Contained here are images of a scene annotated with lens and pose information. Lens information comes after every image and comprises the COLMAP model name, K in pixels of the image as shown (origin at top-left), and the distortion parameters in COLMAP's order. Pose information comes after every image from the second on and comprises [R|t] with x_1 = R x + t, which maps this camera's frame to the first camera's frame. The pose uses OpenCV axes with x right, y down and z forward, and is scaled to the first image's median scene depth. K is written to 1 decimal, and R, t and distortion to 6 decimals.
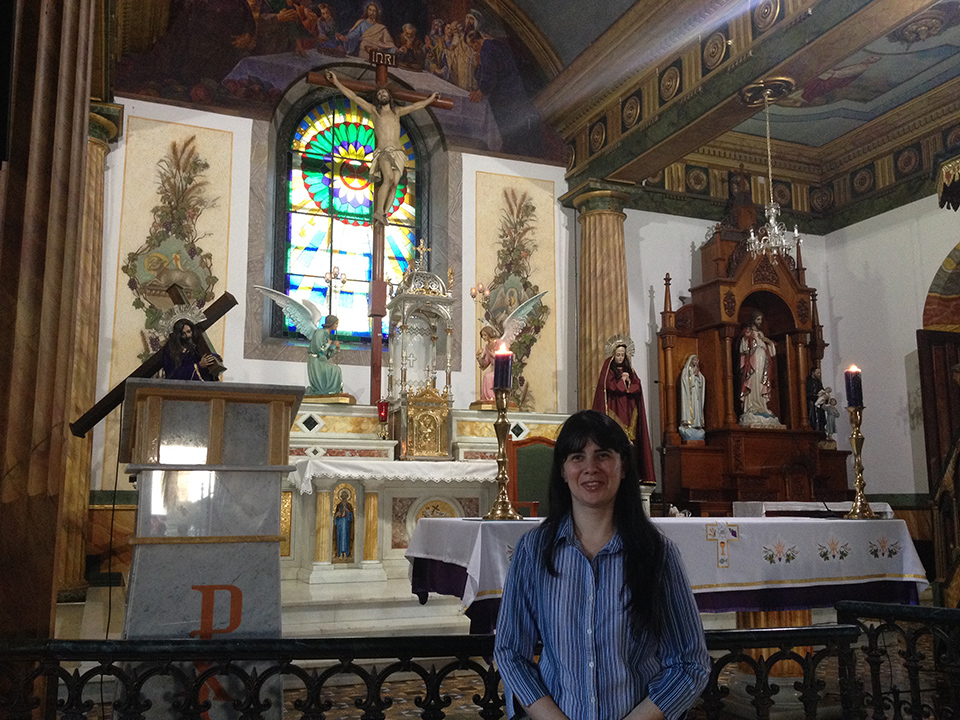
lens RADIAL K [[902.2, 0, 472.6], [0, 902.2, 362.9], [0, 0, 1]] dist [0.041306, 0.000000]
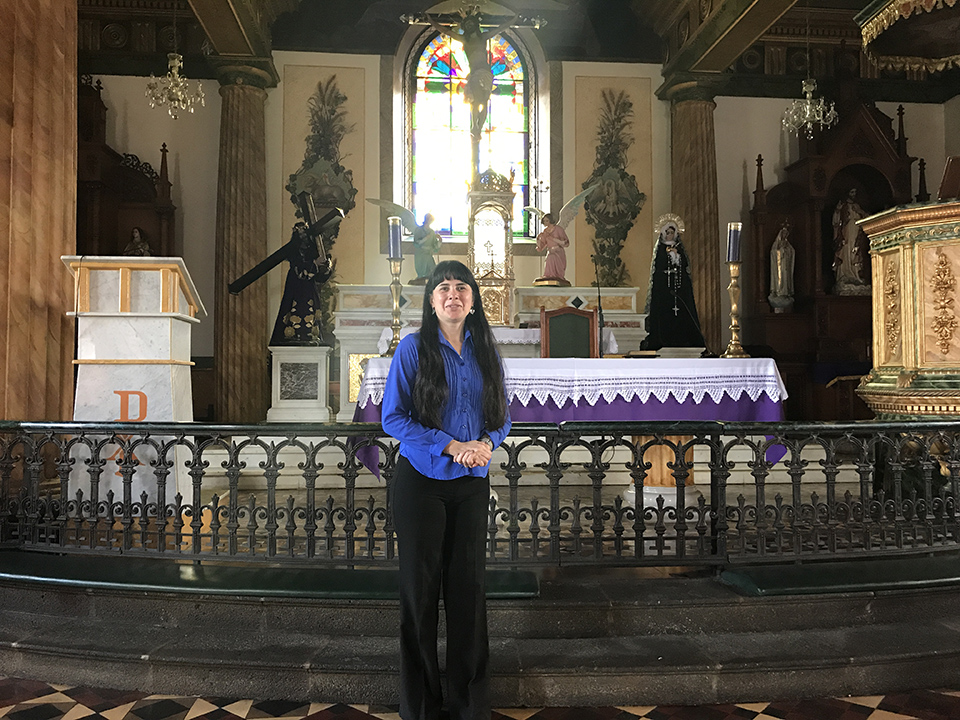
lens RADIAL K [[789.2, 0, 469.6], [0, 789.2, 355.6], [0, 0, 1]] dist [0.002694, 0.004616]
pose [[0.956596, -0.011719, -0.291181, 0.164216], [0.046738, 0.992426, 0.113602, 0.016046], [0.287645, -0.122280, 0.949899, -0.020207]]
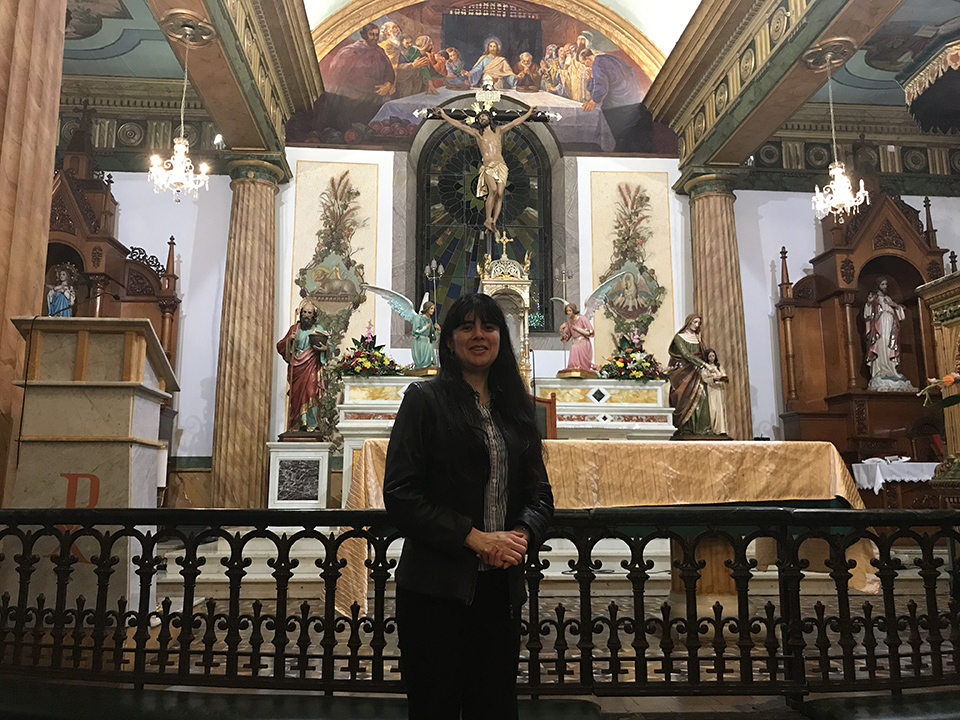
lens RADIAL K [[789.2, 0, 470.5], [0, 789.2, 358.0], [0, 0, 1]] dist [0.002694, 0.004616]
pose [[0.950890, -0.052283, -0.305082, 0.151442], [0.047537, 0.998605, -0.022968, 0.033906], [0.305857, 0.007337, 0.952049, 0.026752]]
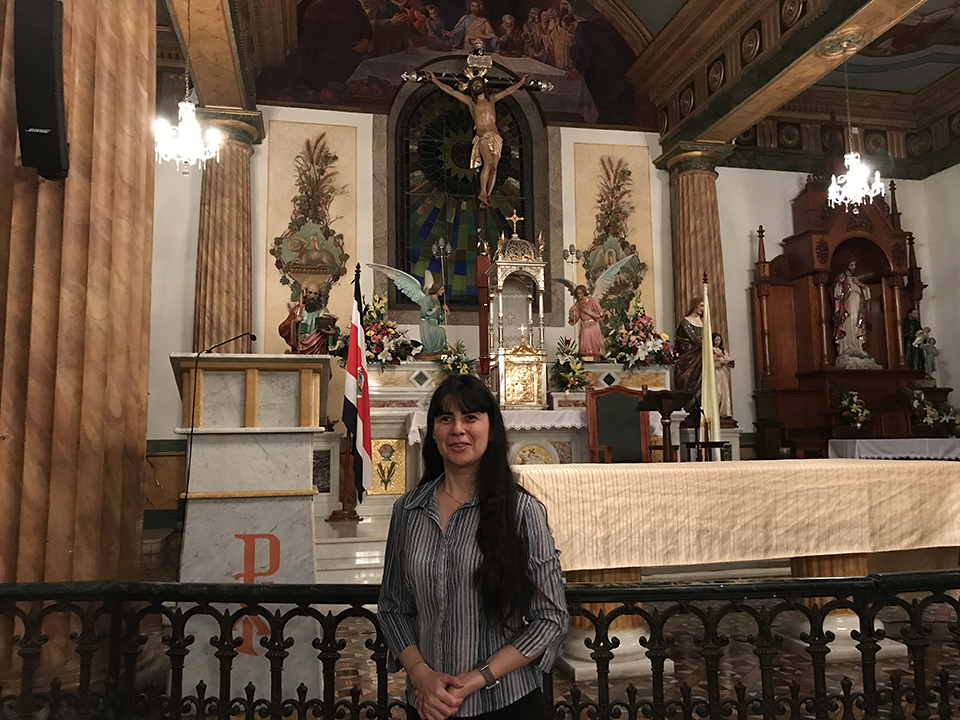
lens RADIAL K [[789.2, 0, 470.5], [0, 789.2, 353.2], [0, 0, 1]] dist [0.002694, 0.004616]
pose [[0.983938, -0.034105, -0.175220, 0.040110], [0.041805, 0.998307, 0.040444, -0.001912], [0.173544, -0.047120, 0.983698, 0.024282]]
